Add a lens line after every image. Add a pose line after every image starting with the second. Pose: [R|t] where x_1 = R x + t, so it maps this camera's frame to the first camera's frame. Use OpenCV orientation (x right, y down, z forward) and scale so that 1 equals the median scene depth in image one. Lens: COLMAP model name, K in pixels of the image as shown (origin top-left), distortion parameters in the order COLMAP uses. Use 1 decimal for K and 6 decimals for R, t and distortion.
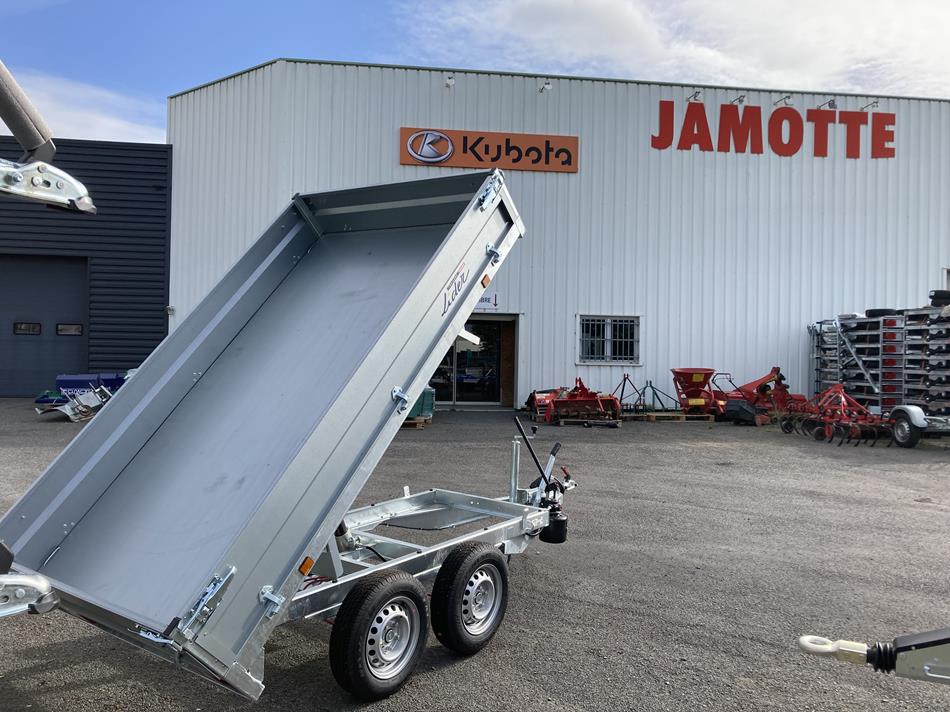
lens RADIAL K [[779.3, 0, 468.5], [0, 779.3, 356.4], [0, 0, 1]] dist [0.035931, -0.006371]
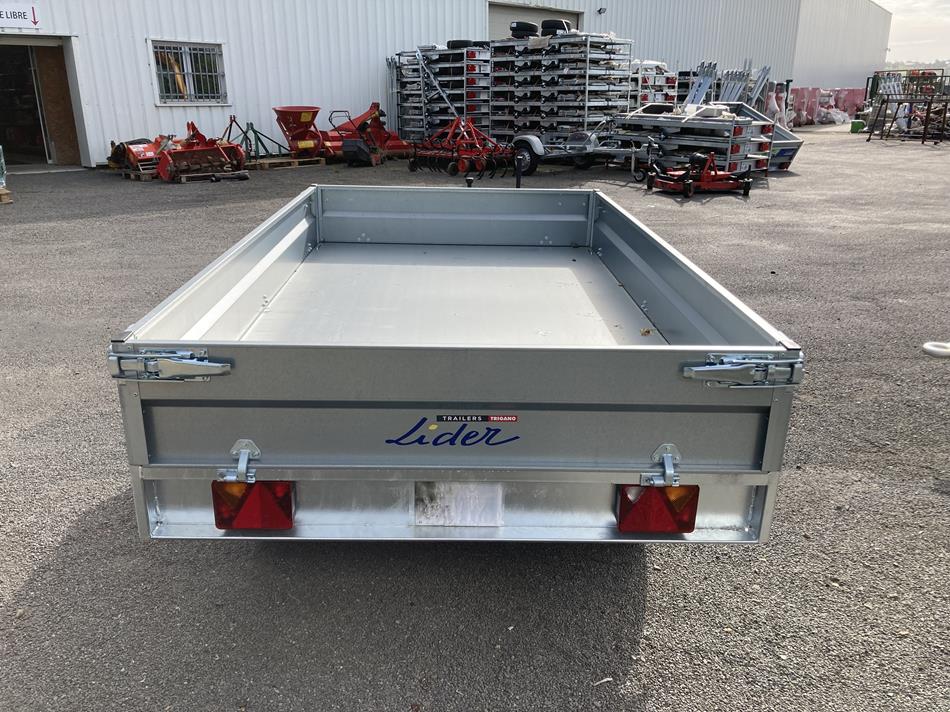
lens RADIAL K [[783.7, 0, 470.4], [0, 783.7, 368.9], [0, 0, 1]] dist [0.023180, -0.000773]
pose [[0.791682, -0.221130, 0.569509, -0.151403], [0.021463, 0.941687, 0.335804, -0.000627], [-0.610556, -0.253627, 0.750263, 0.111039]]
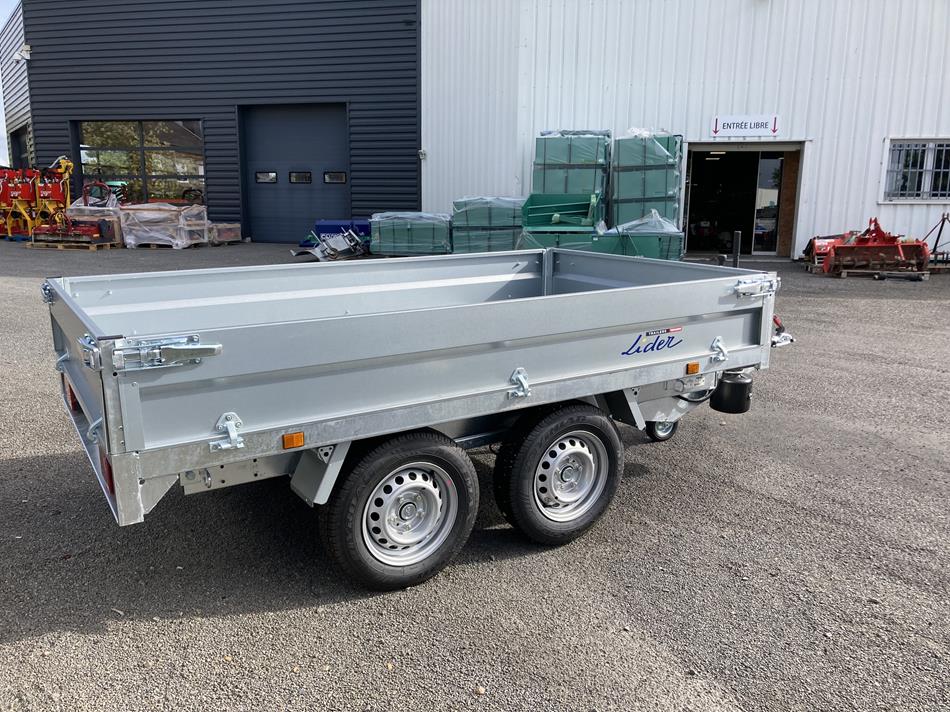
lens RADIAL K [[783.7, 0, 470.4], [0, 783.7, 368.9], [0, 0, 1]] dist [0.023180, -0.000773]
pose [[0.933887, 0.060694, -0.352379, 0.047540], [0.008538, 0.981422, 0.191670, 0.019813], [0.357466, -0.182007, 0.916020, 0.086192]]
